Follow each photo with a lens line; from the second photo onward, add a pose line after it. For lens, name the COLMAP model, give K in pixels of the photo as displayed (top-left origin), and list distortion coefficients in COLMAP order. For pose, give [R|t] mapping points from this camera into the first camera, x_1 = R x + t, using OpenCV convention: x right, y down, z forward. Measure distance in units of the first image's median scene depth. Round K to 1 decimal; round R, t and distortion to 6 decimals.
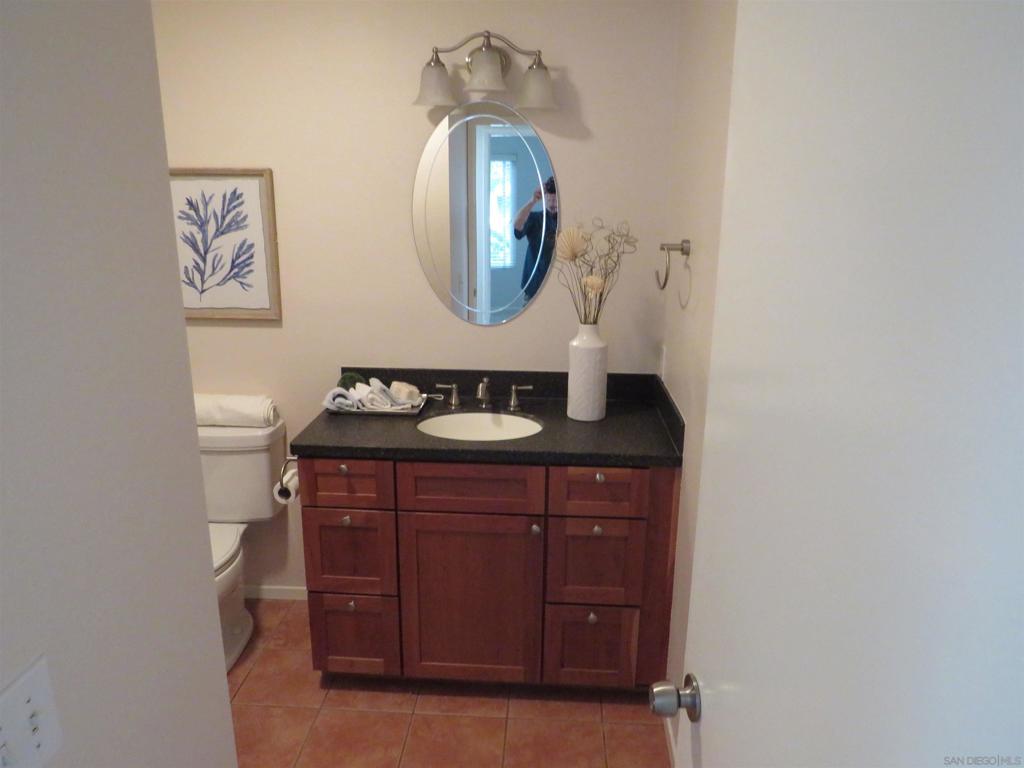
lens RADIAL K [[723.2, 0, 510.2], [0, 723.2, 384.9], [0, 0, 1]] dist [-0.027665, 0.005438]
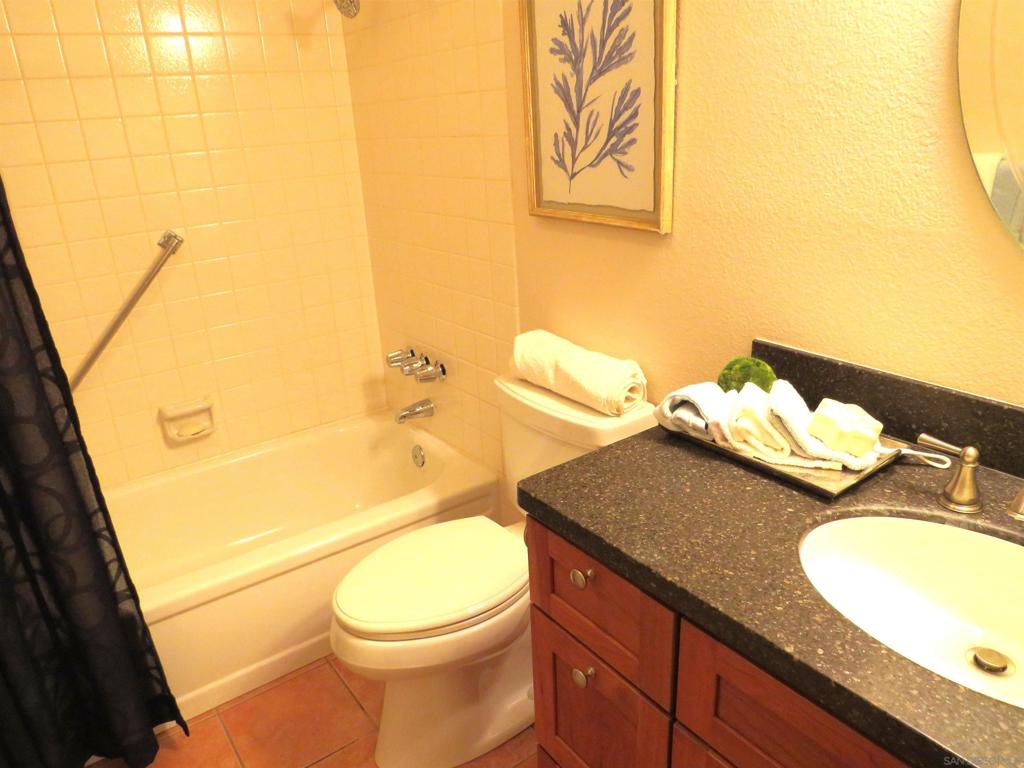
lens RADIAL K [[723.2, 0, 520.9], [0, 723.2, 380.5], [0, 0, 1]] dist [-0.027665, 0.005438]
pose [[0.635218, 0.236011, -0.735389, 0.039665], [-0.148485, 0.971722, 0.183598, -0.068051], [0.757925, -0.007430, 0.652299, 0.575009]]
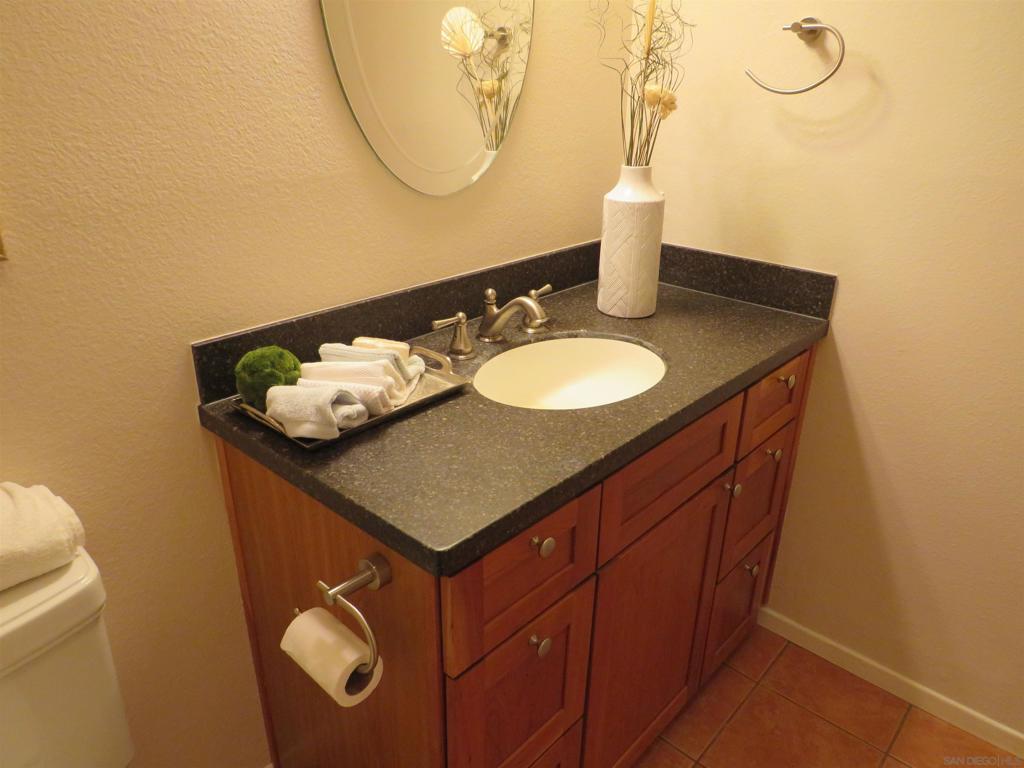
lens RADIAL K [[723.2, 0, 505.1], [0, 723.2, 376.4], [0, 0, 1]] dist [-0.027665, 0.005438]
pose [[0.641657, -0.299958, 0.705905, -0.438523], [0.191479, 0.953861, 0.231270, -0.071831], [-0.742706, -0.013231, 0.669486, 0.618047]]
